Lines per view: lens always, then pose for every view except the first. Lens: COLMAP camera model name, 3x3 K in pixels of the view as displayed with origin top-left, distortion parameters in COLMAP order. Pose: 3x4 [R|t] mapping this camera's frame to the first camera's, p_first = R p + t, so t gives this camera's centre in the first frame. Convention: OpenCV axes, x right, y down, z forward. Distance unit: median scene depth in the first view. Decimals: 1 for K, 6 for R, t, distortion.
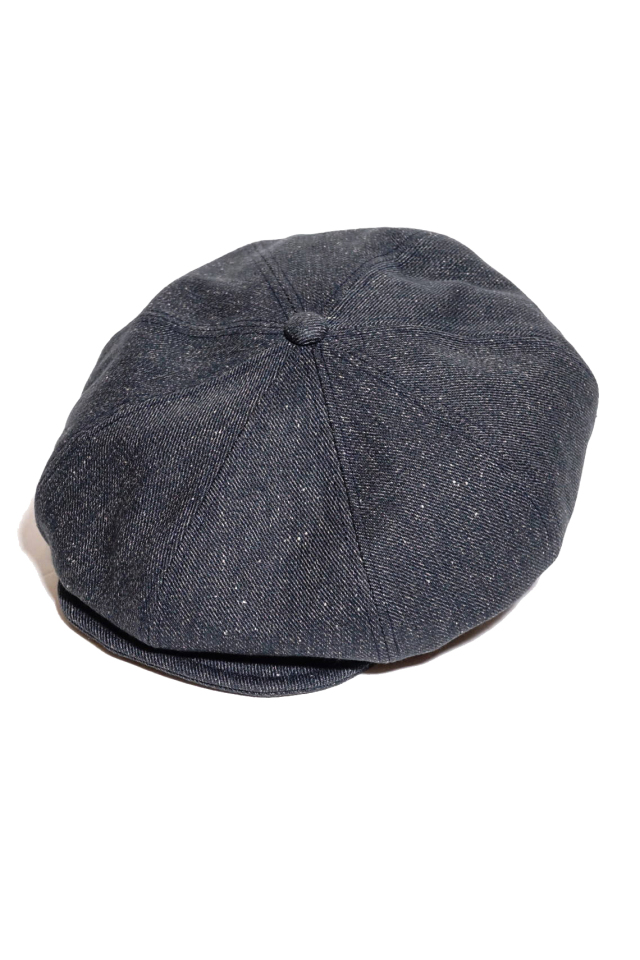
lens RADIAL K [[2217.2, 0, 319.5], [0, 2217.2, 480.0], [0, 0, 1]] dist [0.120669, 0.000000]
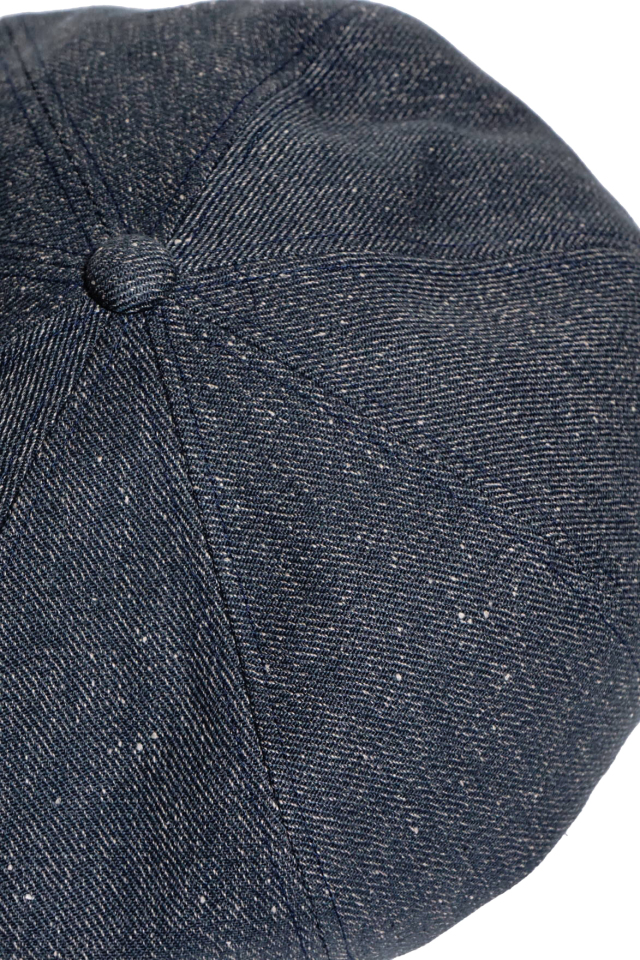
lens RADIAL K [[2218.9, 0, 321.0], [0, 2218.9, 480.2], [0, 0, 1]] dist [0.243750, 0.000000]
pose [[0.995137, -0.048265, 0.085866, -0.008693], [0.027958, 0.974274, 0.223624, -0.133049], [-0.094450, -0.220136, 0.970886, 0.536556]]
